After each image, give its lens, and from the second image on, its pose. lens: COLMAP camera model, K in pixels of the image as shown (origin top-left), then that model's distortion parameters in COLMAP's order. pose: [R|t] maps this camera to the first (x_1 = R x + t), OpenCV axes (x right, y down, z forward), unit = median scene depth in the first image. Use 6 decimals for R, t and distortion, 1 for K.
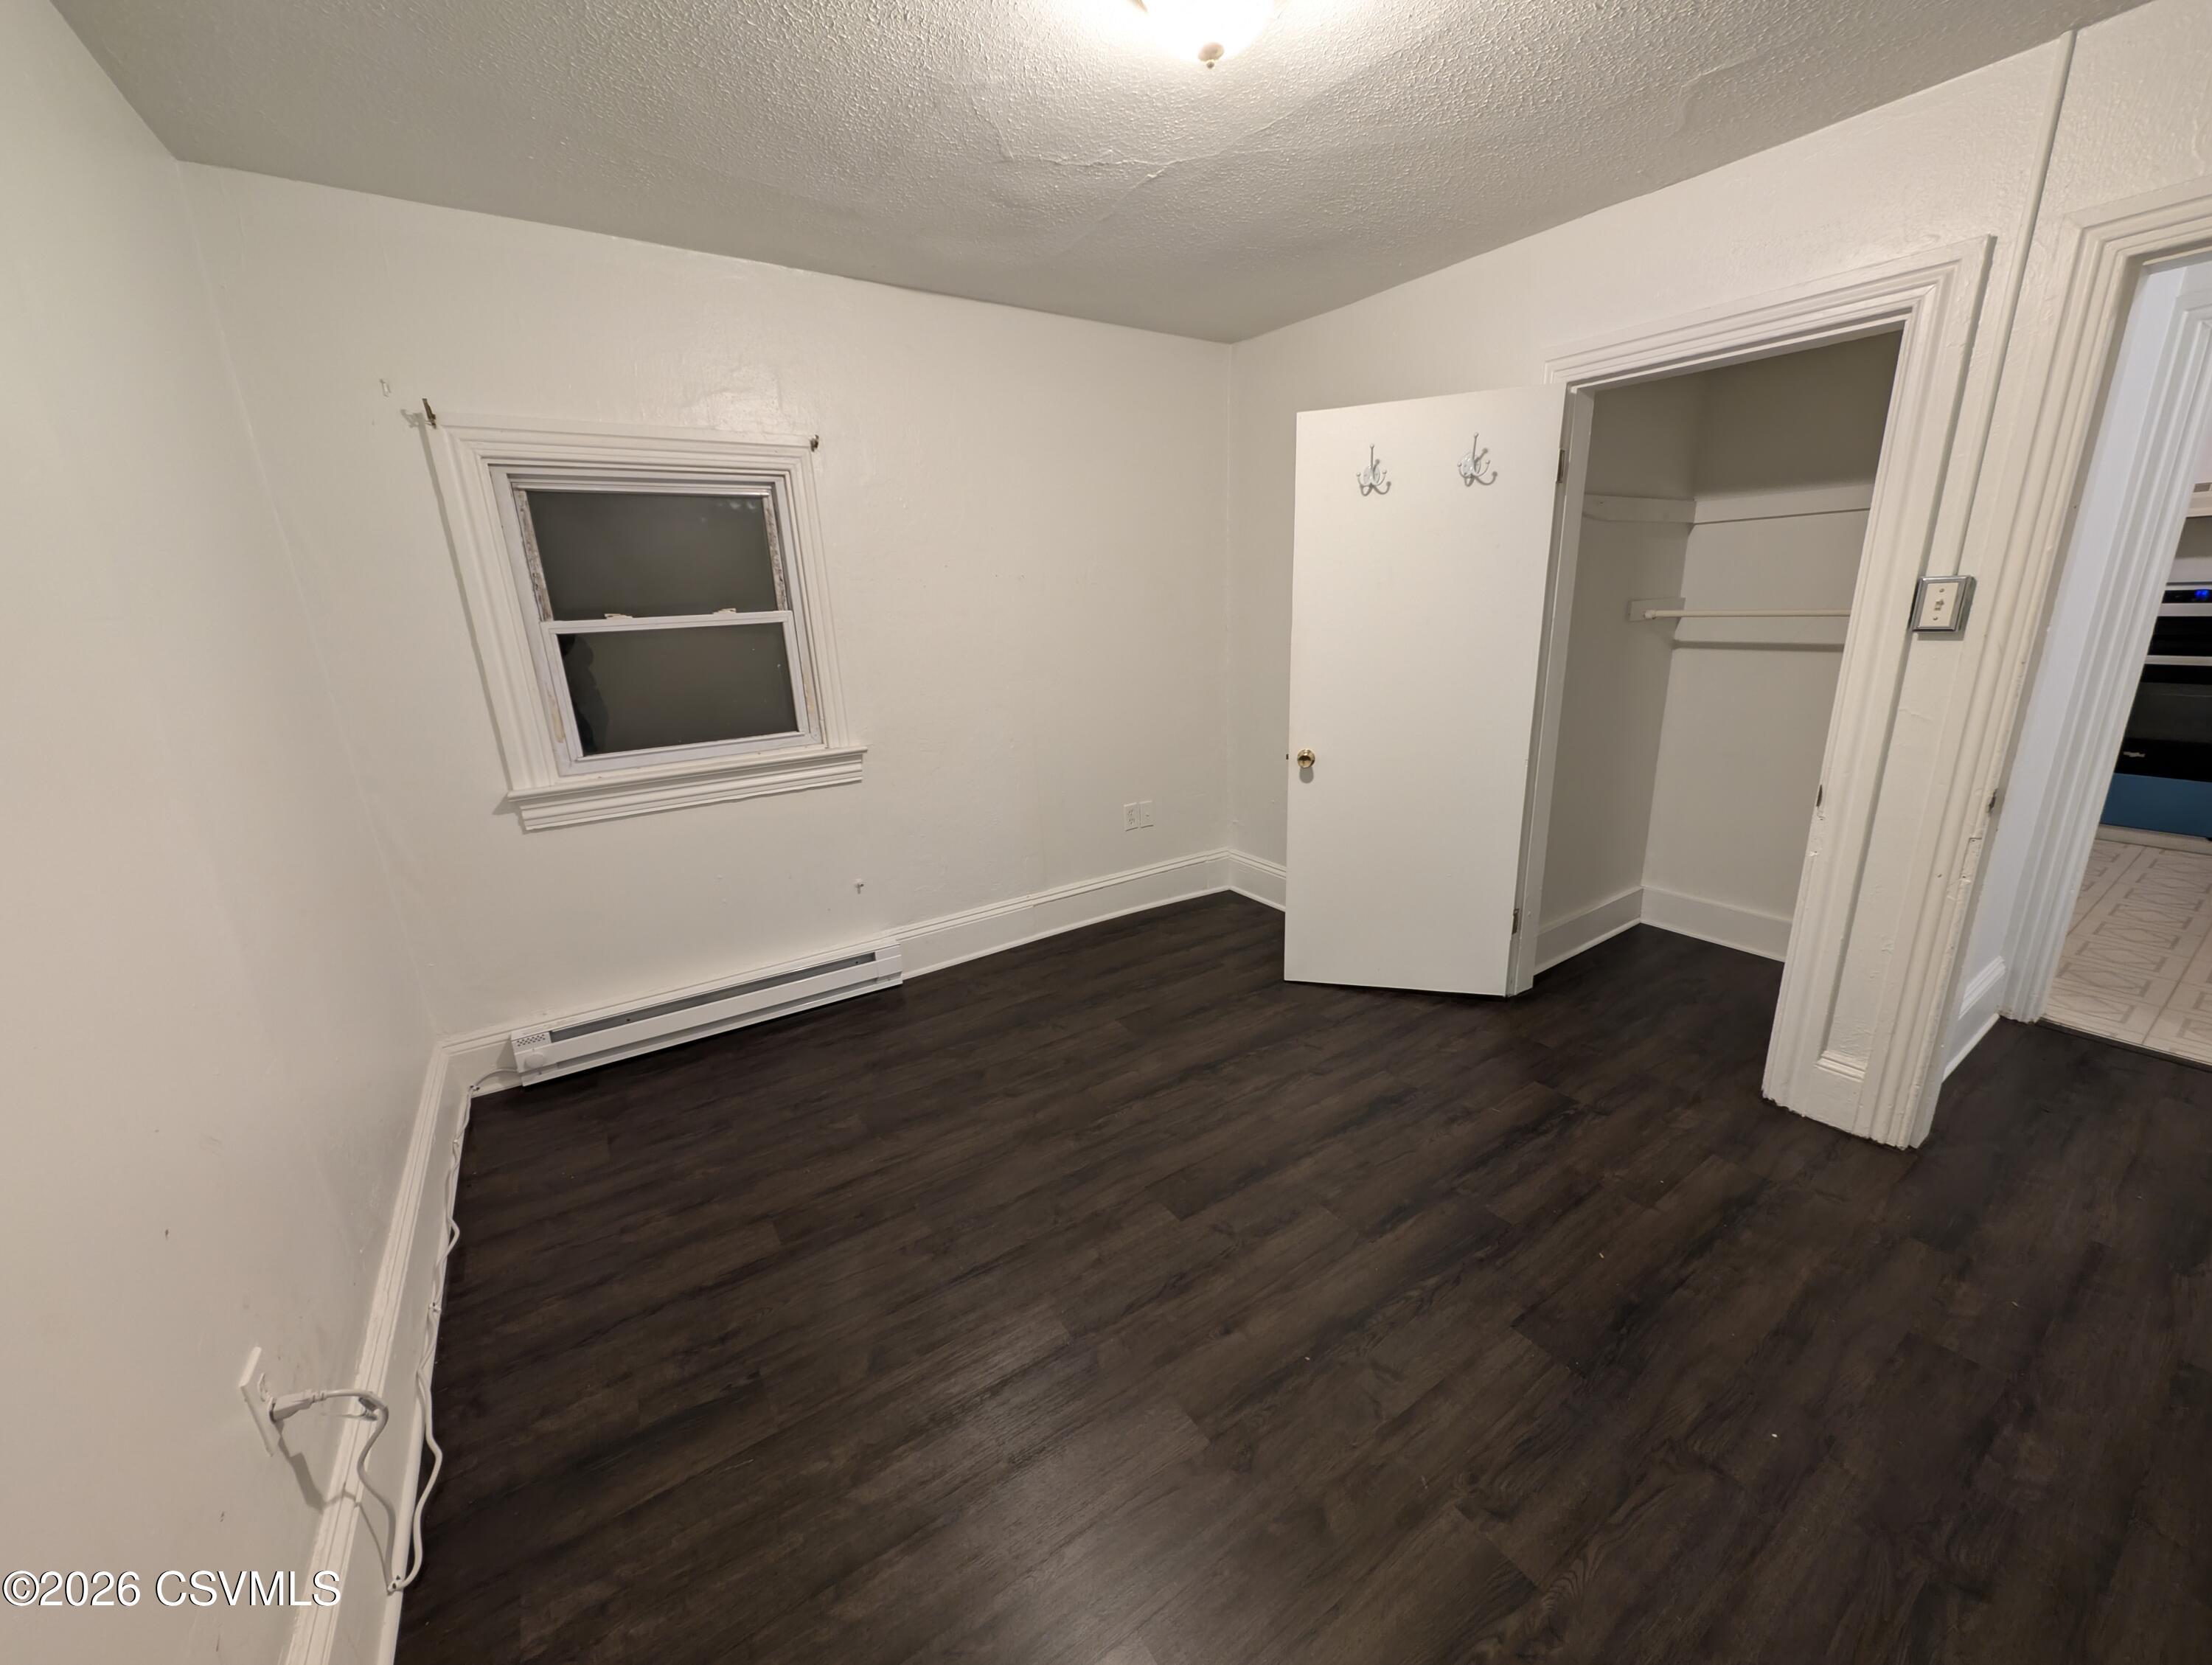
lens RADIAL K [[833.5, 0, 1102.4], [0, 833.5, 841.1], [0, 0, 1]] dist [-0.000590, 0.000352]
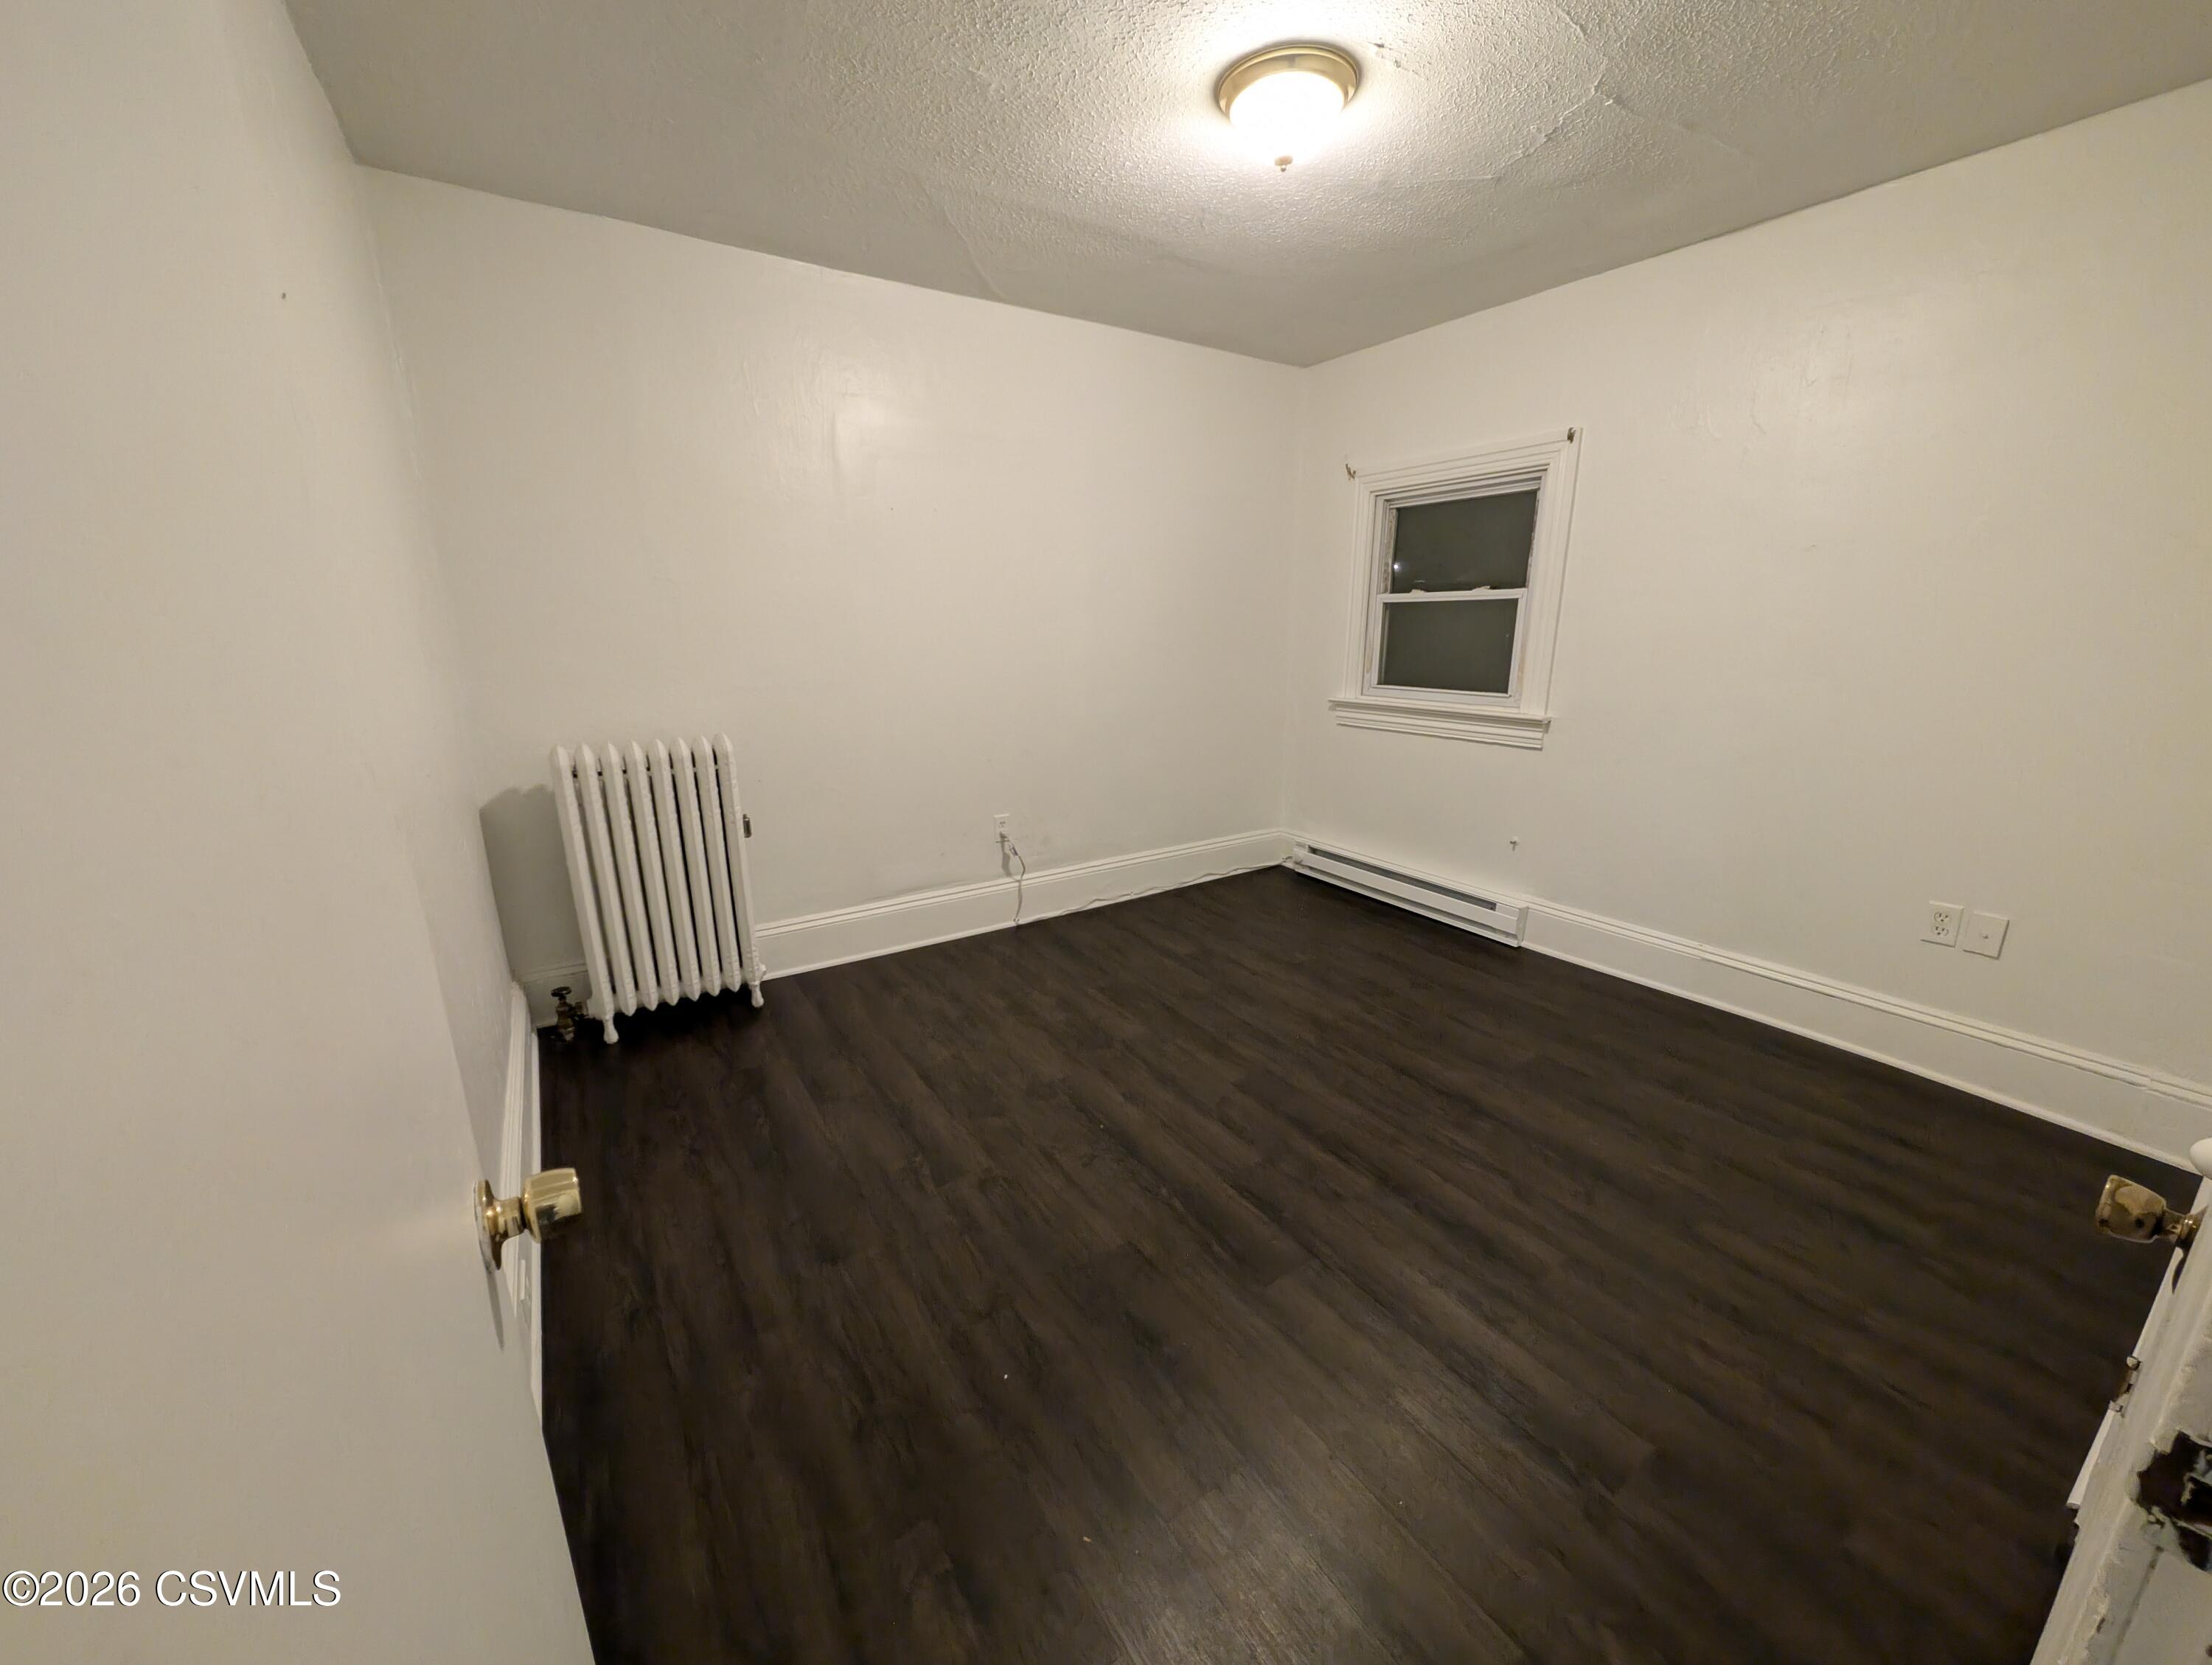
lens RADIAL K [[833.5, 0, 1102.4], [0, 833.5, 841.1], [0, 0, 1]] dist [-0.000590, 0.000352]
pose [[-0.003688, 0.297999, -0.954559, 0.942981], [-0.269473, 0.918958, 0.287925, -0.147964], [0.963001, 0.258290, 0.076913, 0.501318]]
